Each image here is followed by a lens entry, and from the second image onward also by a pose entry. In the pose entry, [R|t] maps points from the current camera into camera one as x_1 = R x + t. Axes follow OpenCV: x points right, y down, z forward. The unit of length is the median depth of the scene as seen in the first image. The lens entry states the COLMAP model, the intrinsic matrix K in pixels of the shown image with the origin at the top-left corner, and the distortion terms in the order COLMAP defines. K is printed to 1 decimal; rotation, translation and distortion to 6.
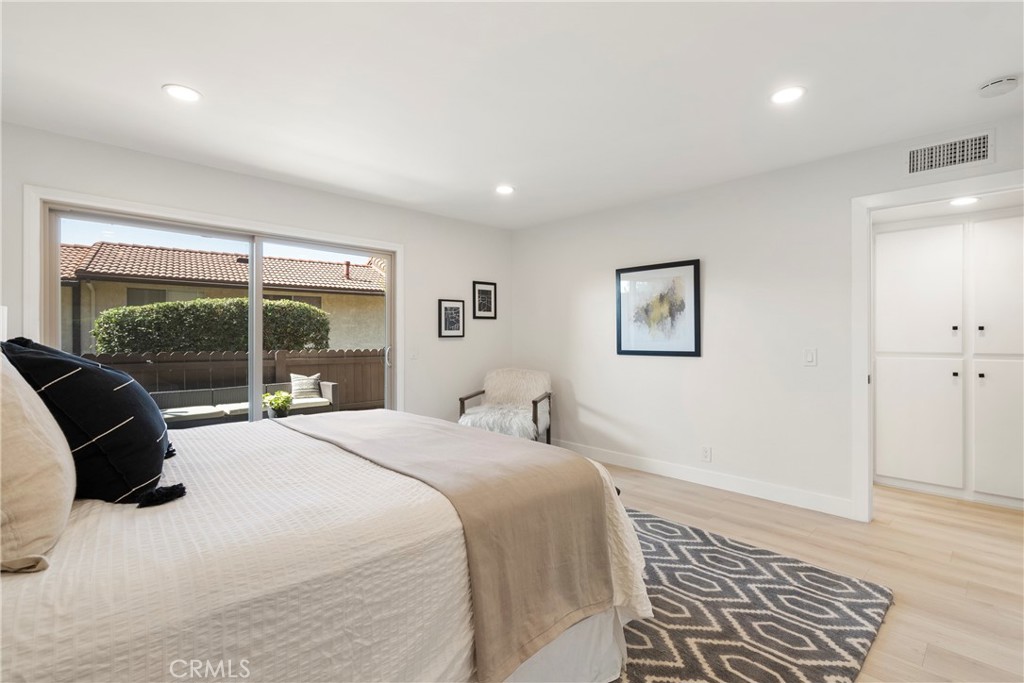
lens RADIAL K [[468.3, 0, 512.3], [0, 468.3, 339.6], [0, 0, 1]] dist [-0.005626, -0.000207]
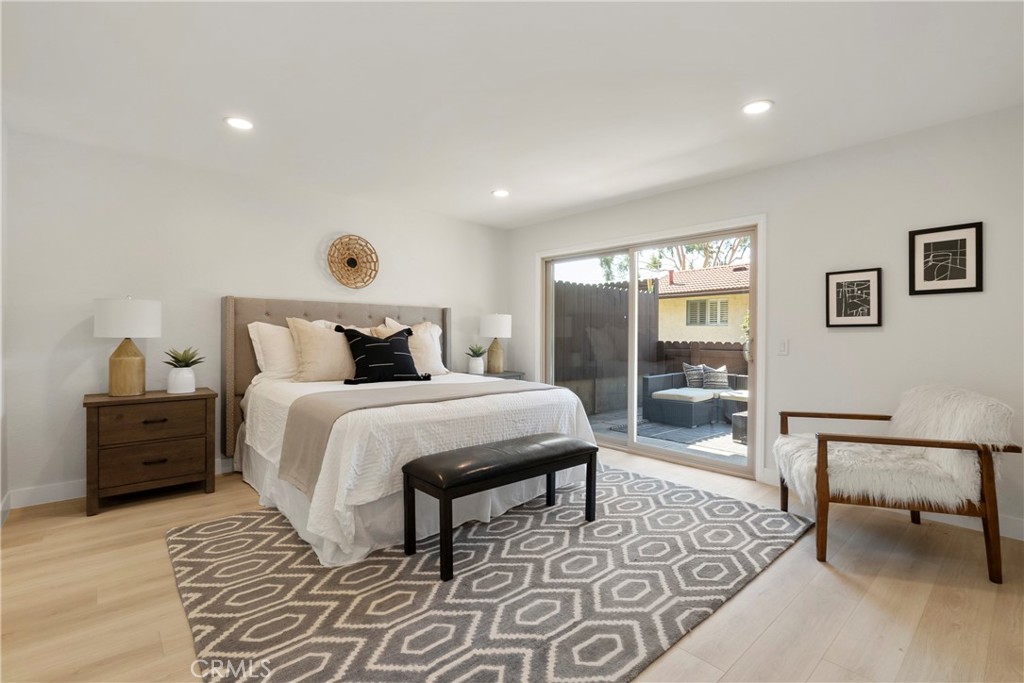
lens RADIAL K [[468.3, 0, 513.4], [0, 468.3, 338.4], [0, 0, 1]] dist [-0.005626, -0.000207]
pose [[-0.032154, 0.013461, -0.999392, 1.110975], [-0.004857, 0.999895, 0.013624, 0.008753], [0.999471, 0.005292, -0.032085, 1.114236]]
